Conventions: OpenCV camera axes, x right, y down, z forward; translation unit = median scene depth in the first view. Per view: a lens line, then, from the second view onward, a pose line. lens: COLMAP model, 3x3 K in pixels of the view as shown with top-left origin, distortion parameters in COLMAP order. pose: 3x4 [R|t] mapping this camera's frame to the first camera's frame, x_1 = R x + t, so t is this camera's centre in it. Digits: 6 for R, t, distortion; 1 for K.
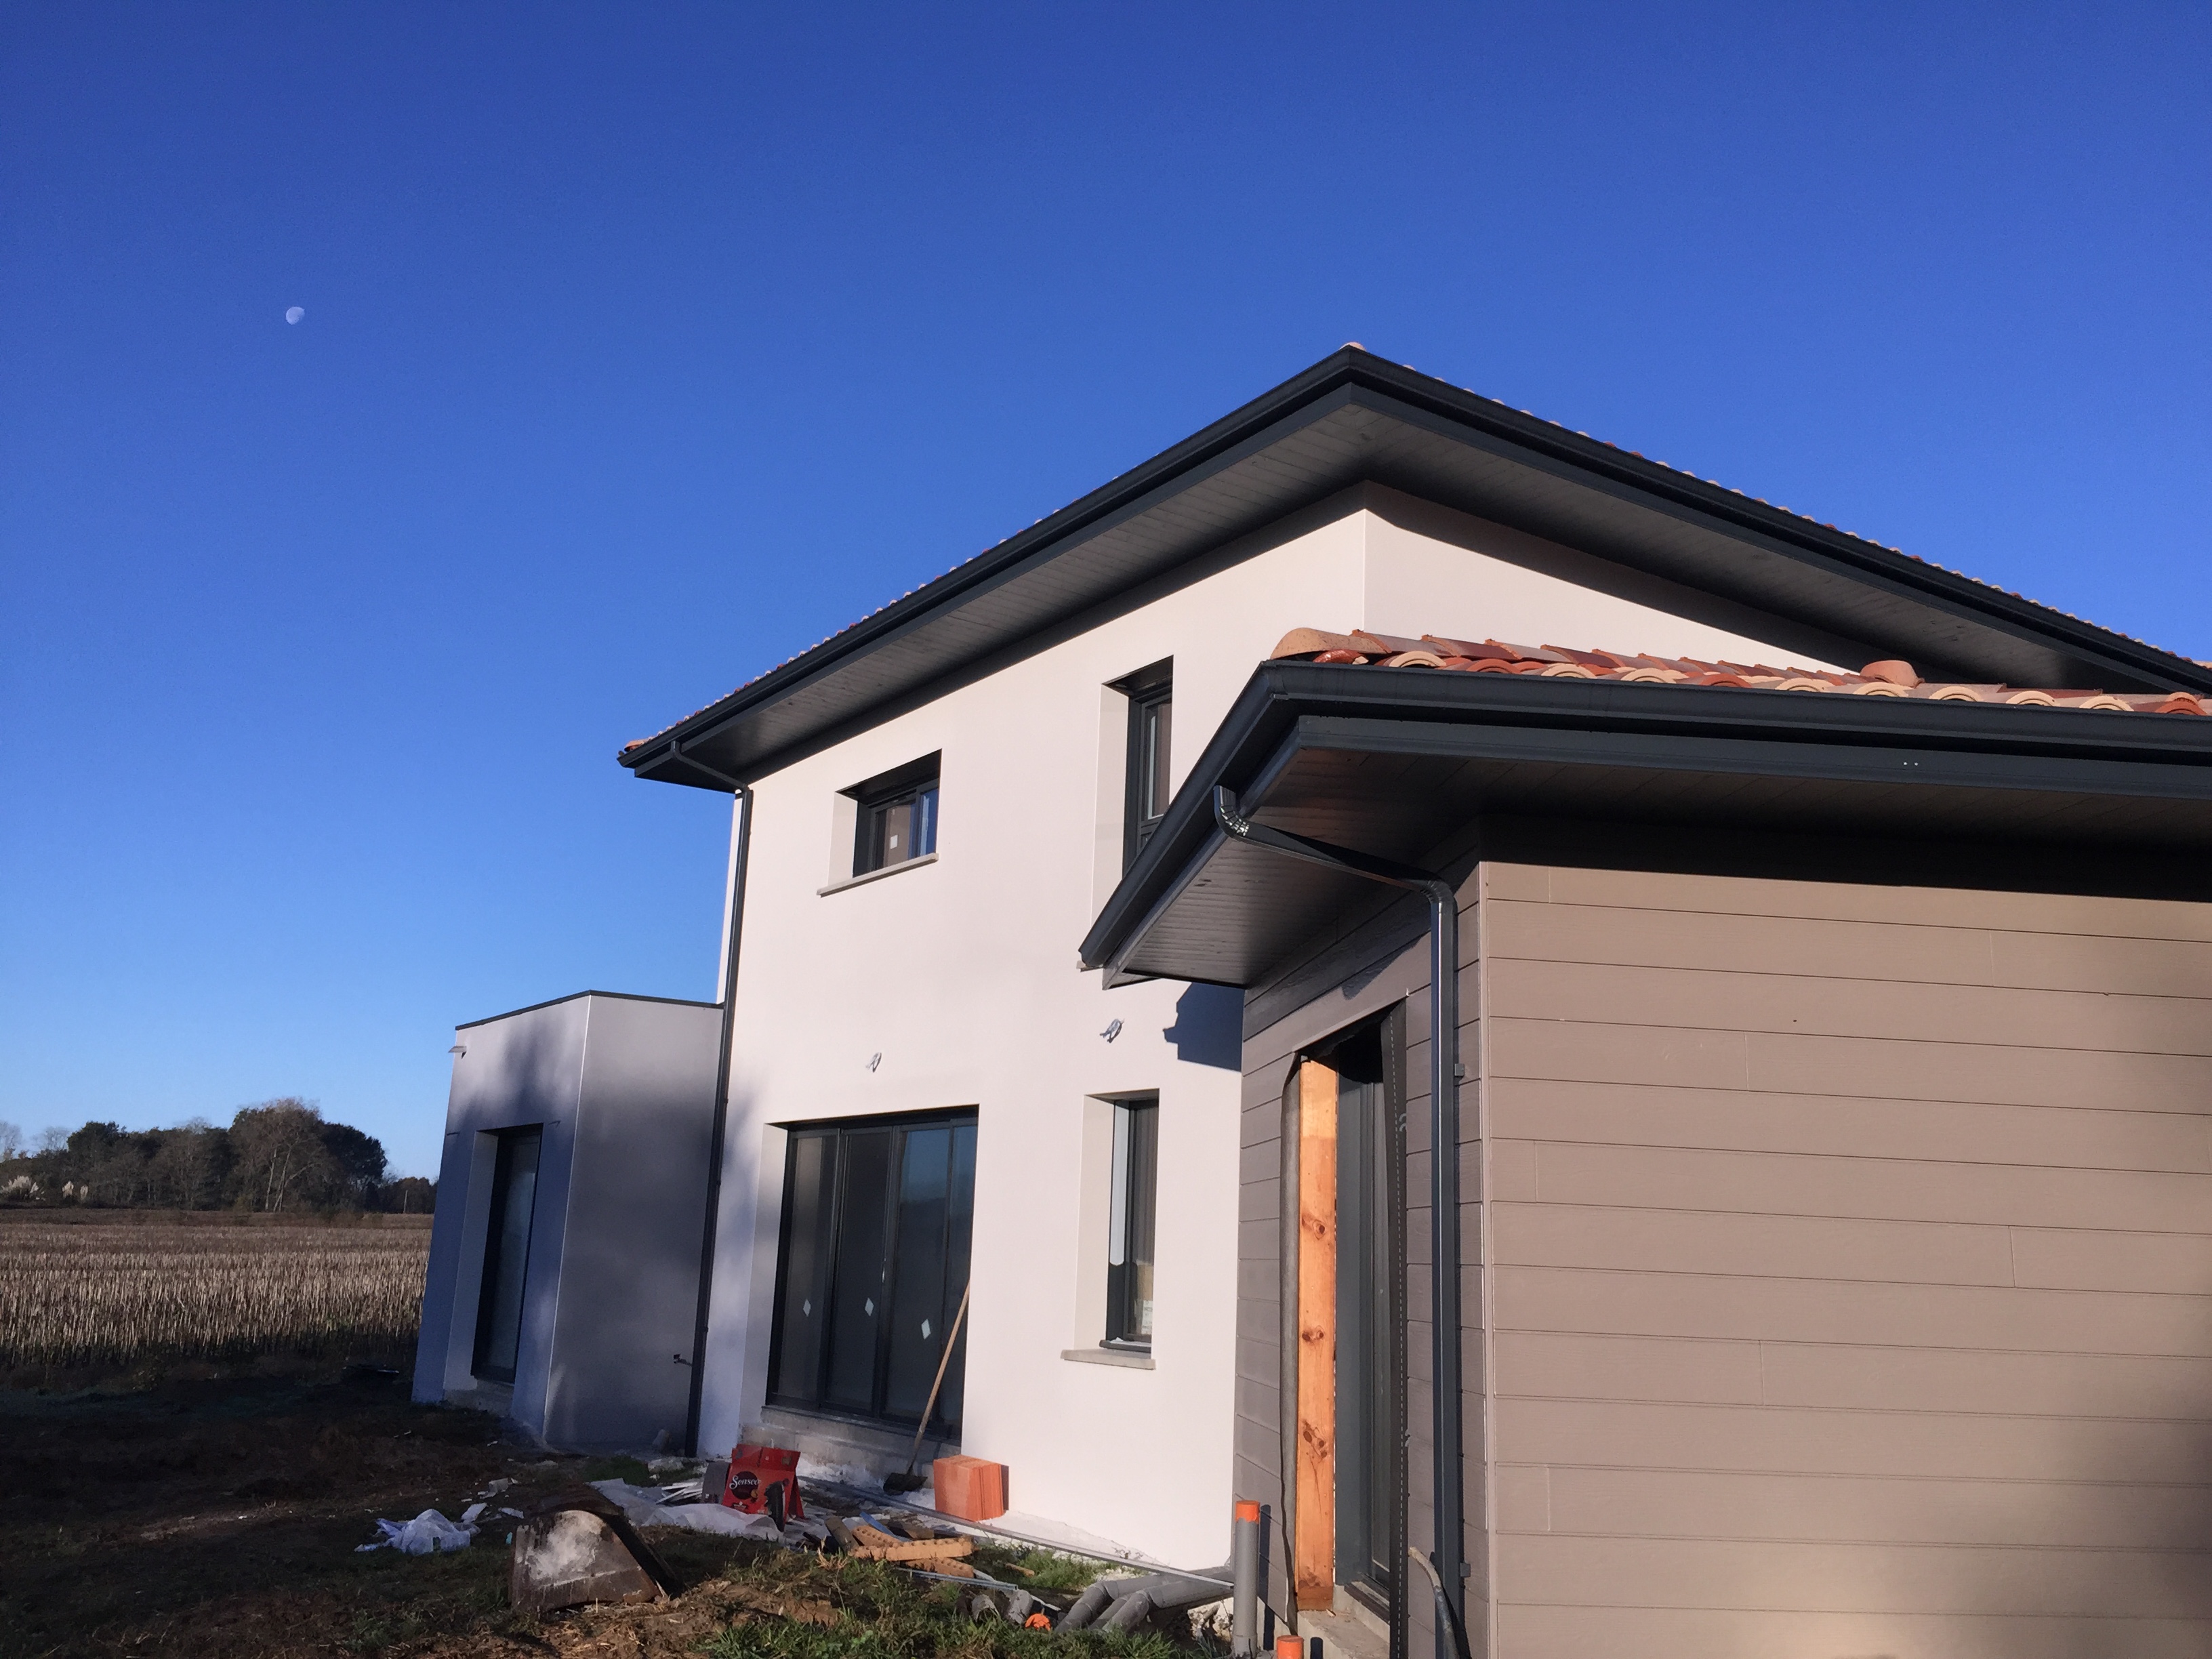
lens RADIAL K [[1890.6, 0, 1114.1], [0, 1890.6, 830.1], [0, 0, 1]] dist [0.076574, -0.123474]
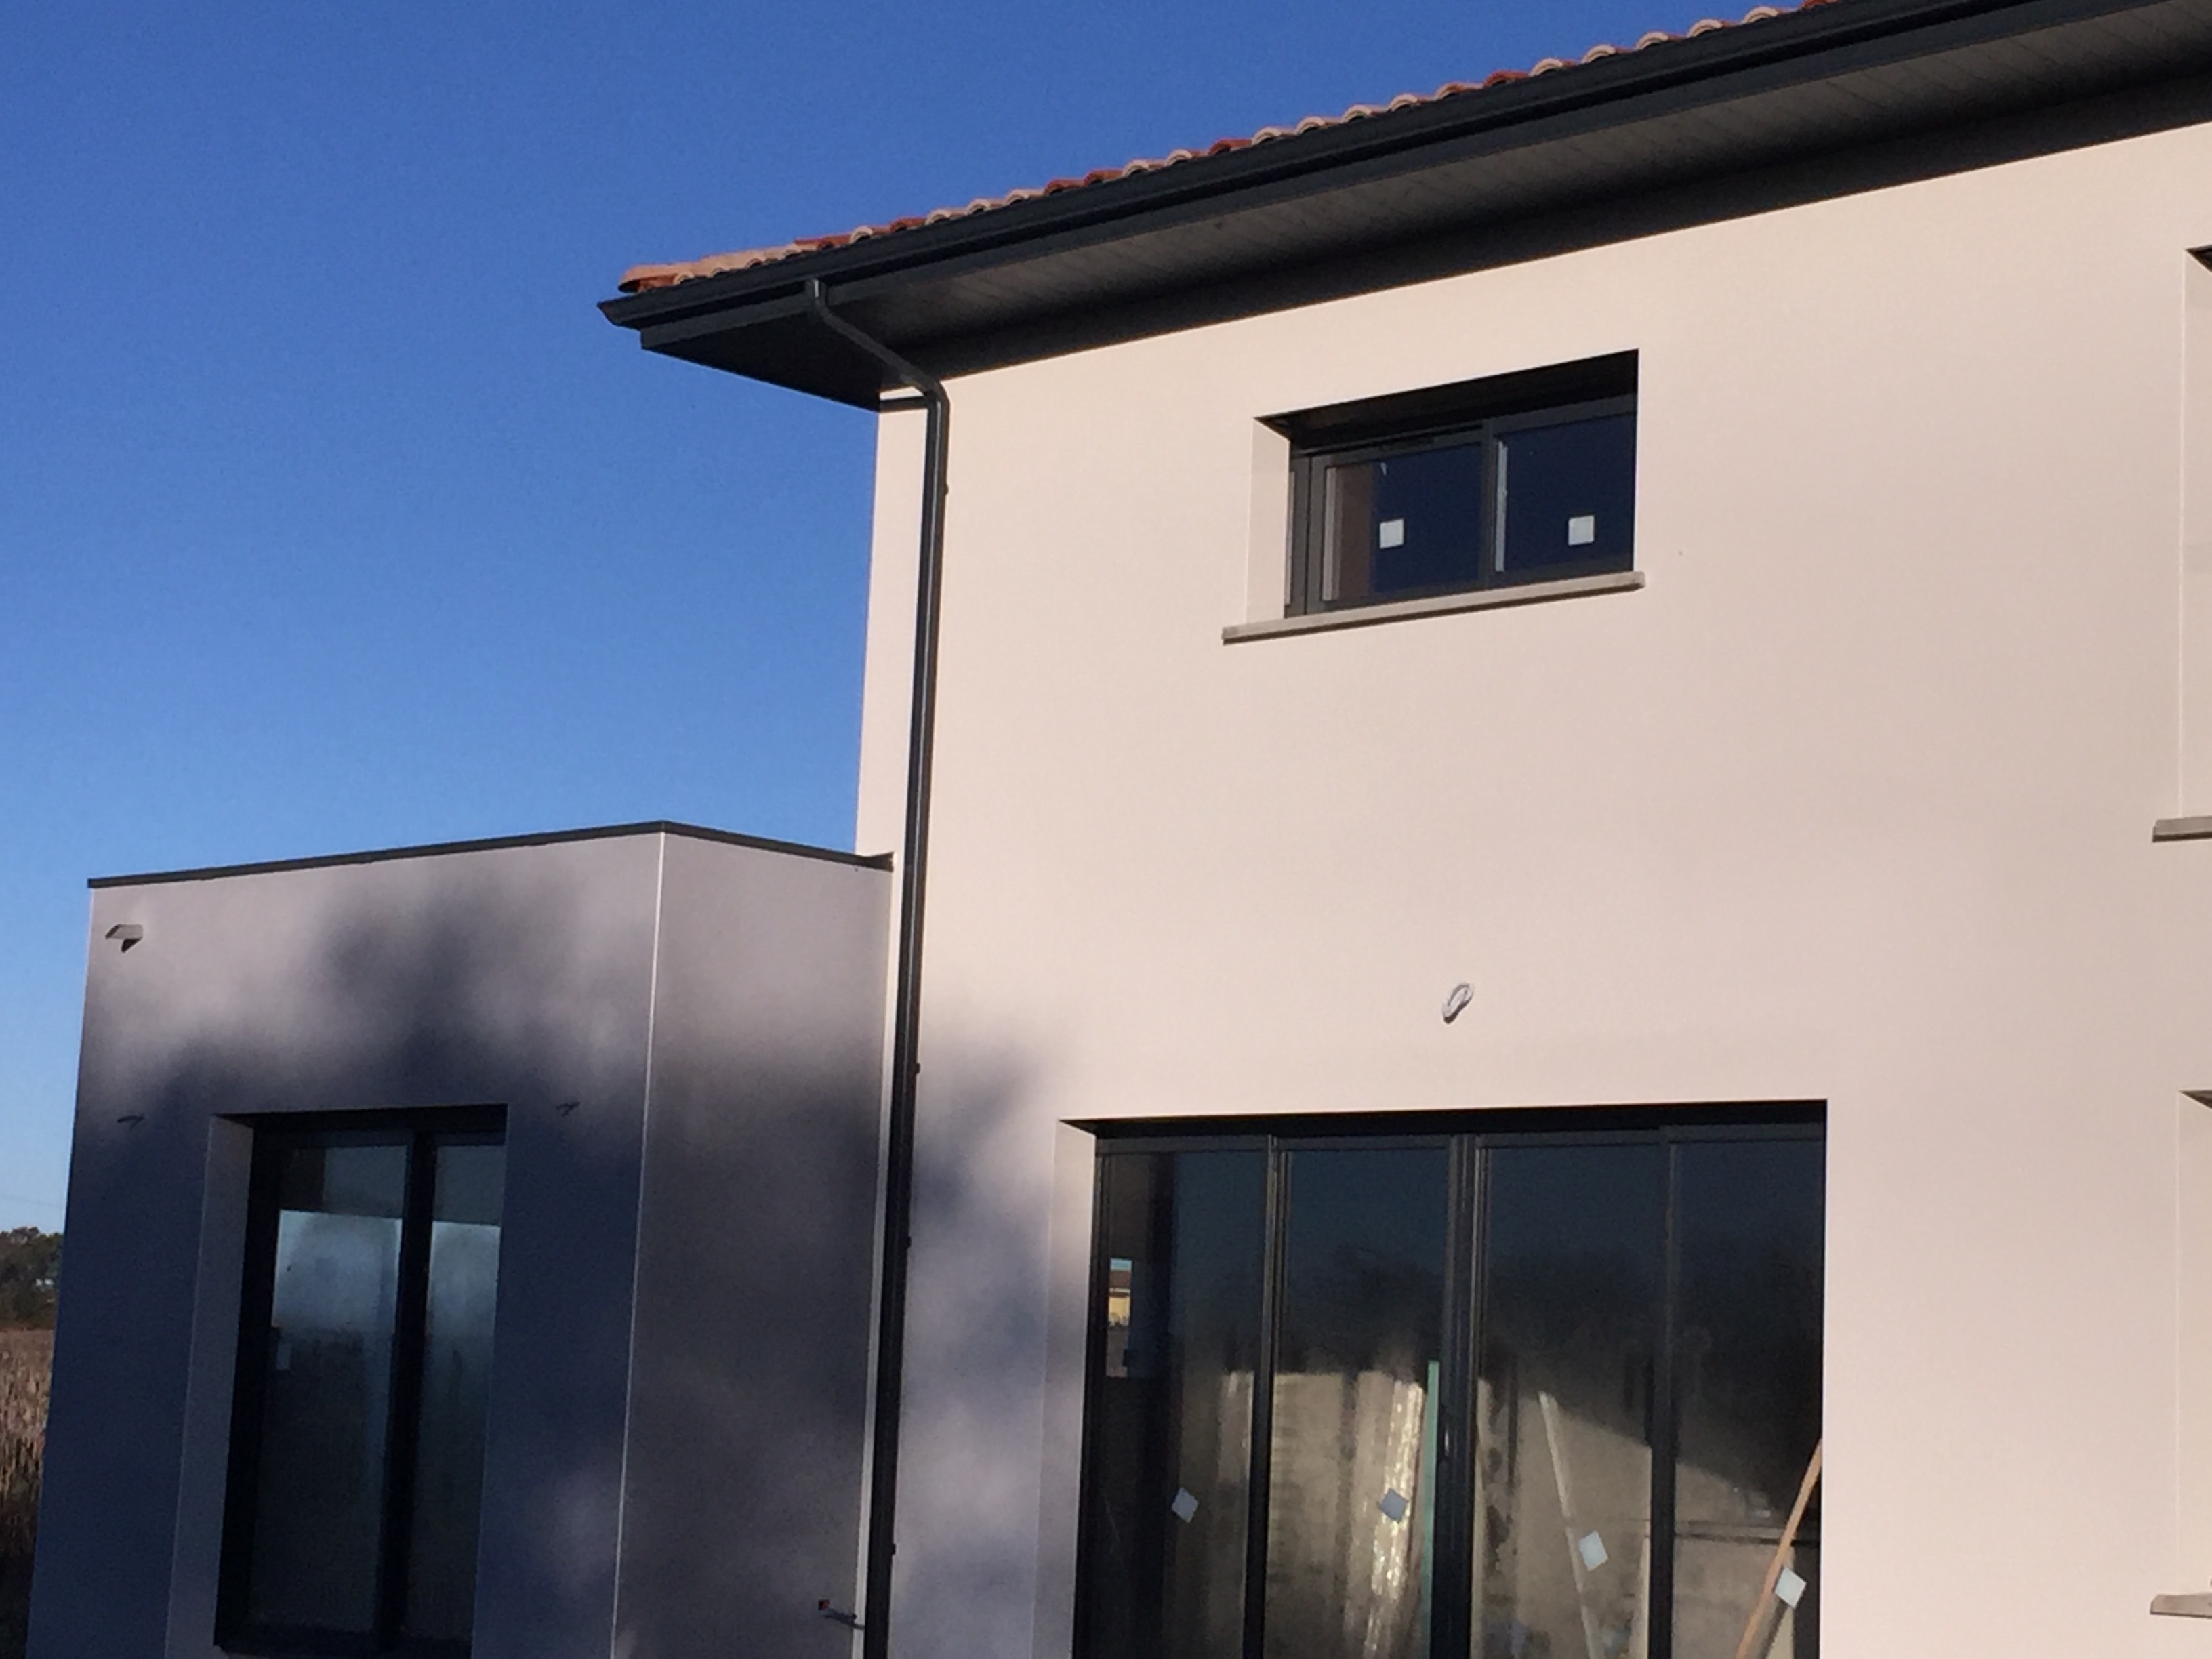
lens RADIAL K [[4221.6, 0, 1148.8], [0, 4221.6, 823.1], [0, 0, 1]] dist [-0.015313, 0.464772]
pose [[0.977086, 0.036584, 0.209679, -0.470344], [-0.054579, 0.995244, 0.080688, -0.004432], [-0.205730, -0.090283, 0.974435, -0.015417]]
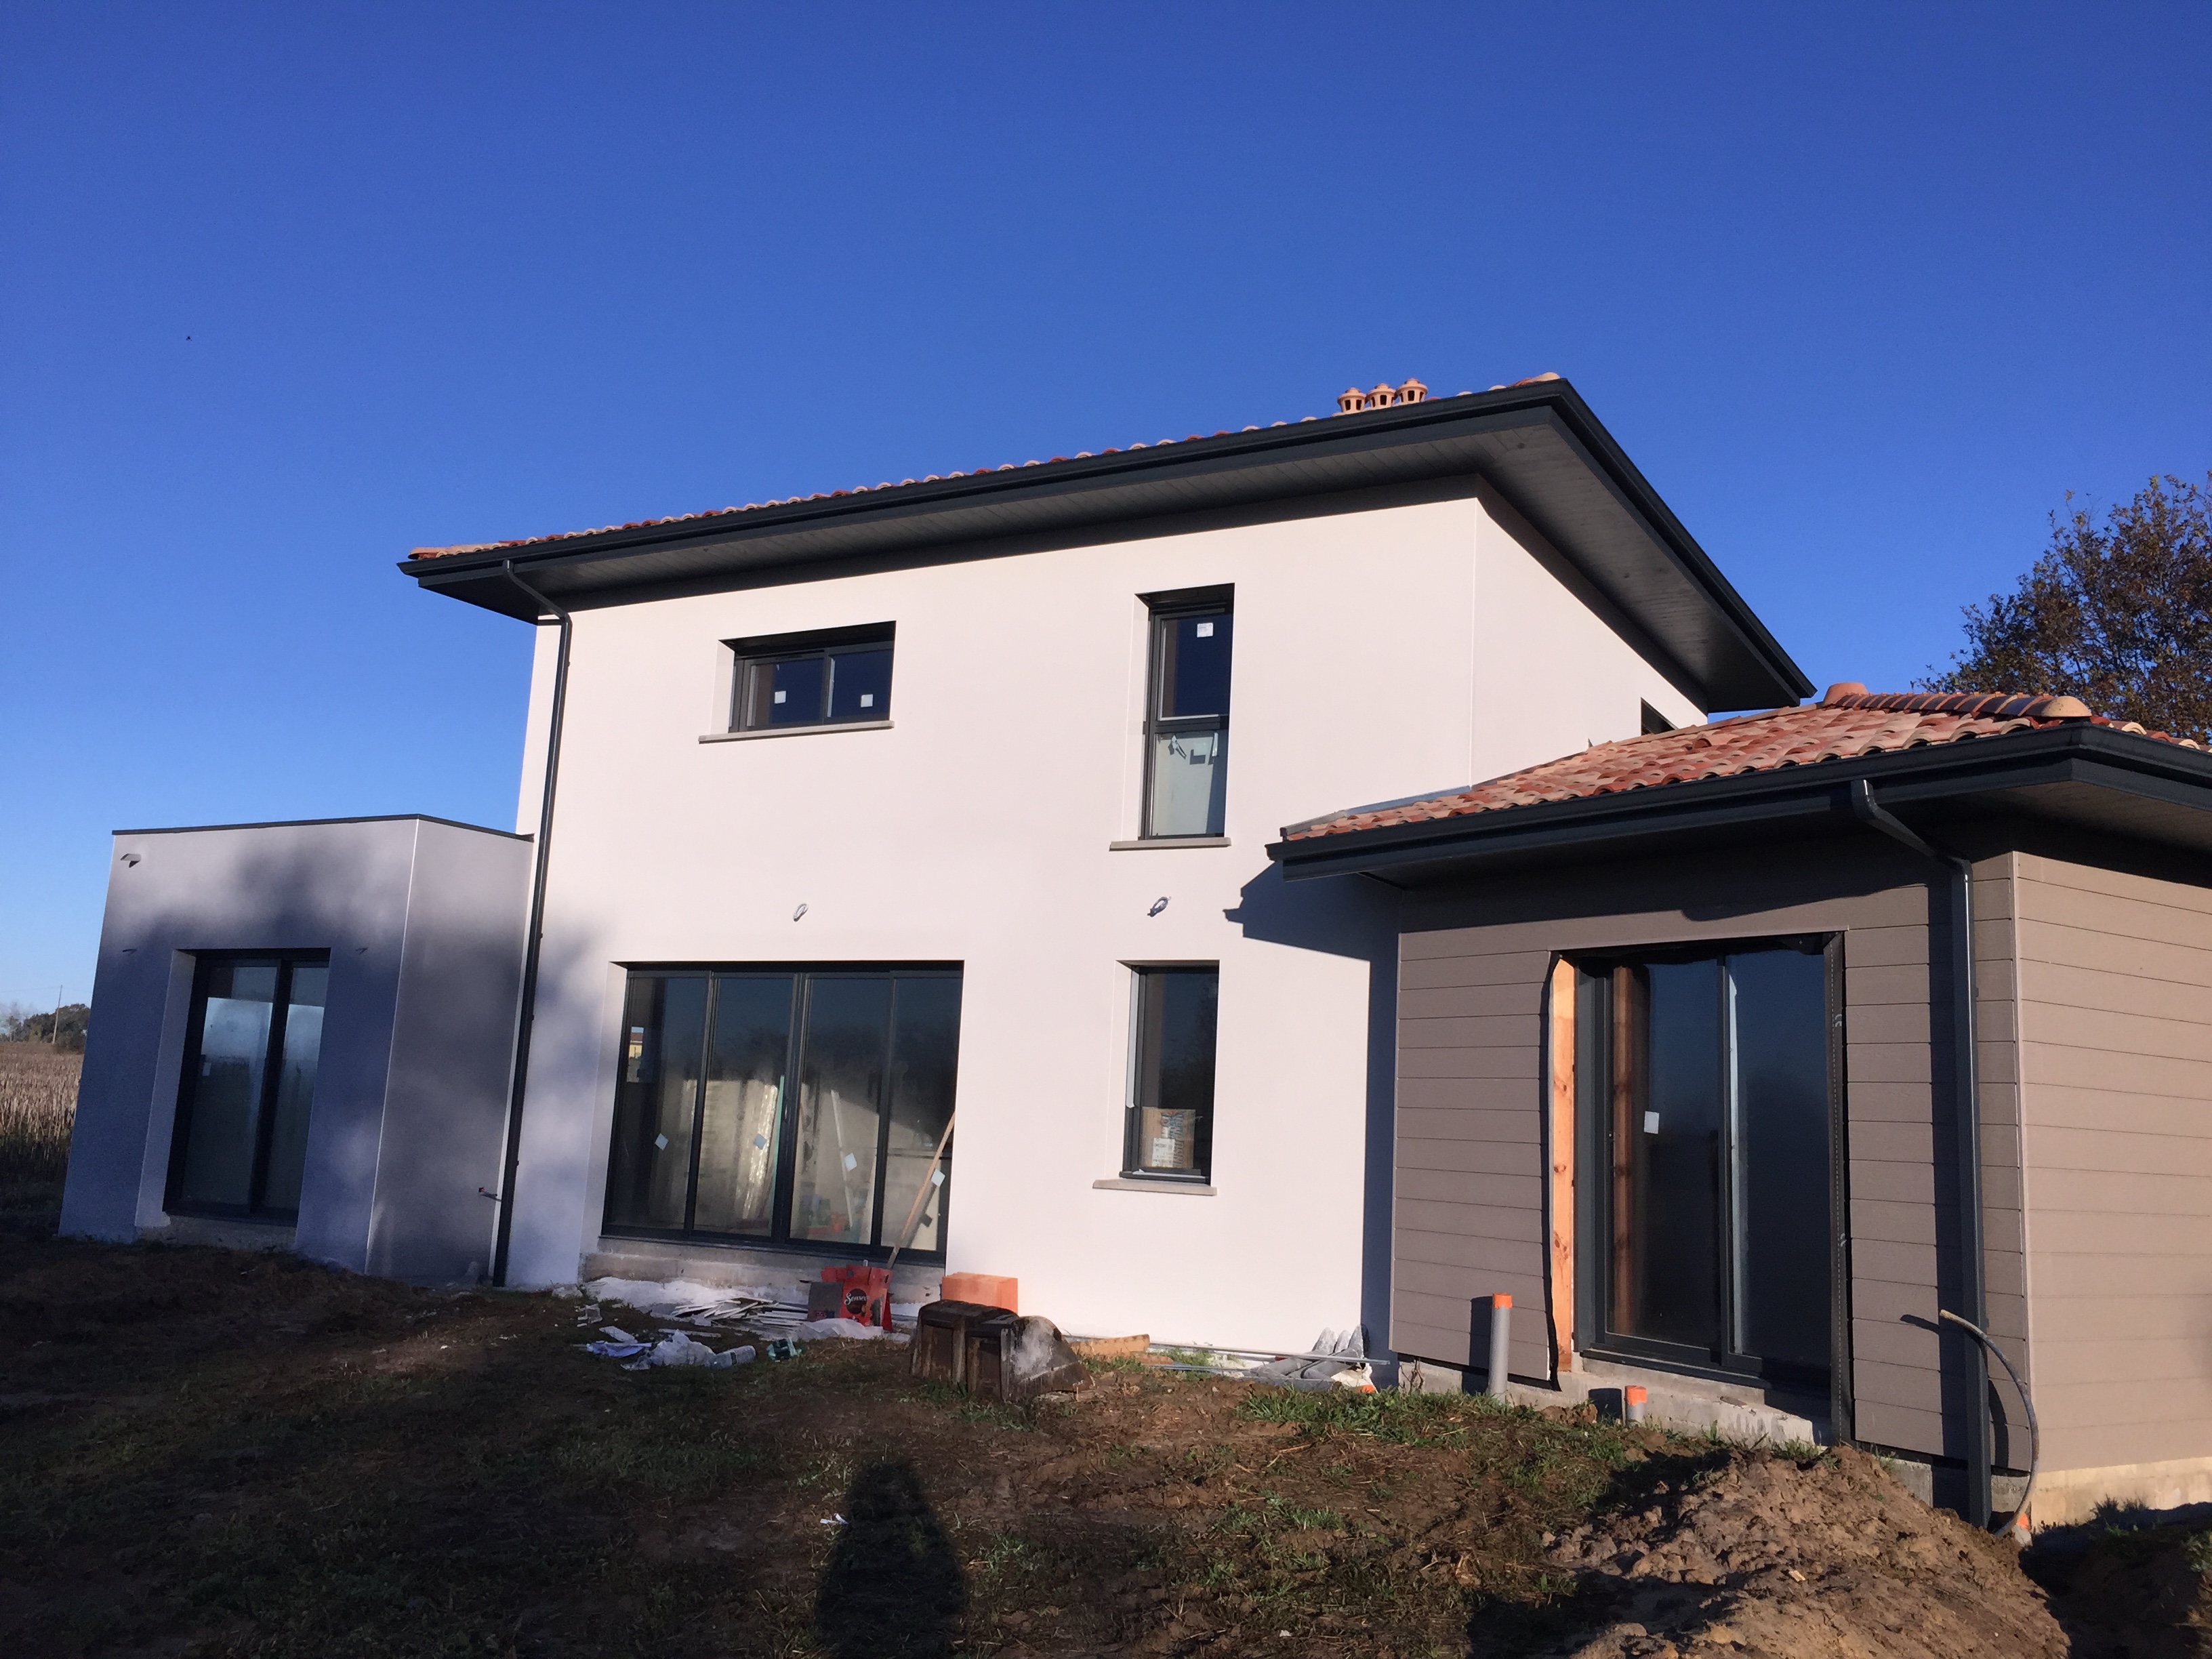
lens RADIAL K [[1890.6, 0, 1114.1], [0, 1890.6, 830.1], [0, 0, 1]] dist [0.076574, -0.123474]
pose [[0.897561, 0.075783, 0.434329, -0.473227], [-0.112039, 0.991983, 0.058450, -0.003597], [-0.426417, -0.101124, 0.898856, -0.011152]]
